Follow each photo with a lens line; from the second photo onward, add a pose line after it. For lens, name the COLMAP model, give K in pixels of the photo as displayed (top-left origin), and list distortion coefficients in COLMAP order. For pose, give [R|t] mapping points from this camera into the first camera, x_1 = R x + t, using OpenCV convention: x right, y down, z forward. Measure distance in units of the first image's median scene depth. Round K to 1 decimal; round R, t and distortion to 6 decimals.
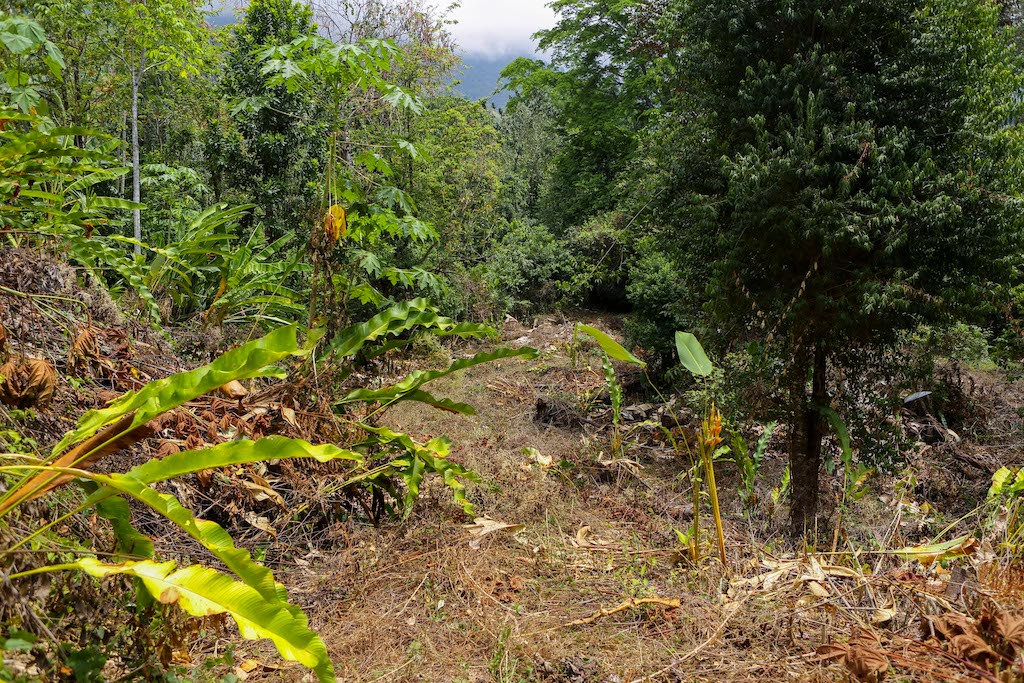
lens RADIAL K [[704.1, 0, 512.0], [0, 704.1, 341.5], [0, 0, 1]] dist [-0.112446, 0.088962]
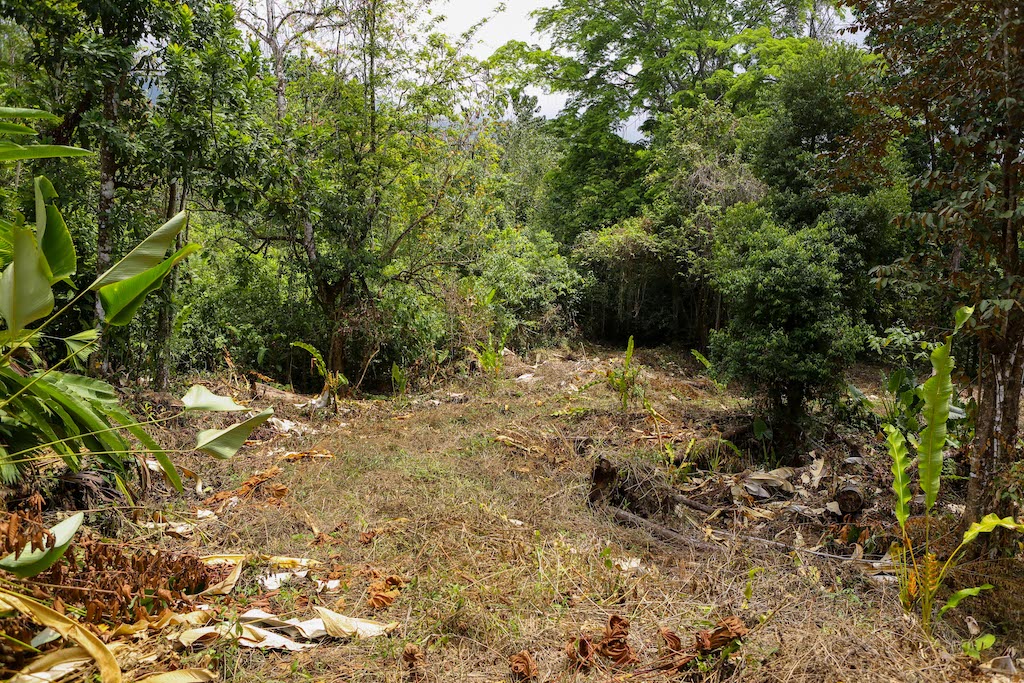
lens RADIAL K [[704.1, 0, 512.0], [0, 704.1, 341.5], [0, 0, 1]] dist [-0.112446, 0.088962]
pose [[0.998816, 0.007951, 0.047987, -0.050584], [-0.003677, 0.996068, -0.088516, 0.036245], [-0.048502, 0.088235, 0.994918, 0.432230]]
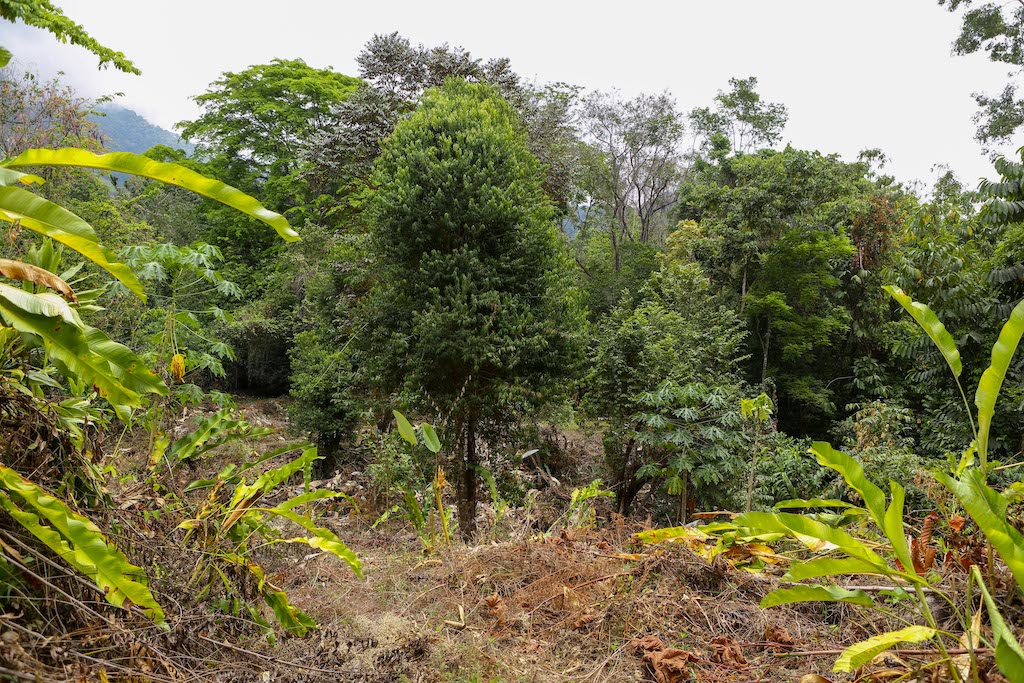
lens RADIAL K [[704.1, 0, 512.0], [0, 704.1, 341.5], [0, 0, 1]] dist [-0.112446, 0.088962]
pose [[0.867129, -0.010413, 0.497974, -0.086517], [0.064198, 0.993779, -0.091008, -0.011312], [-0.493928, 0.110884, 0.862403, -0.139869]]
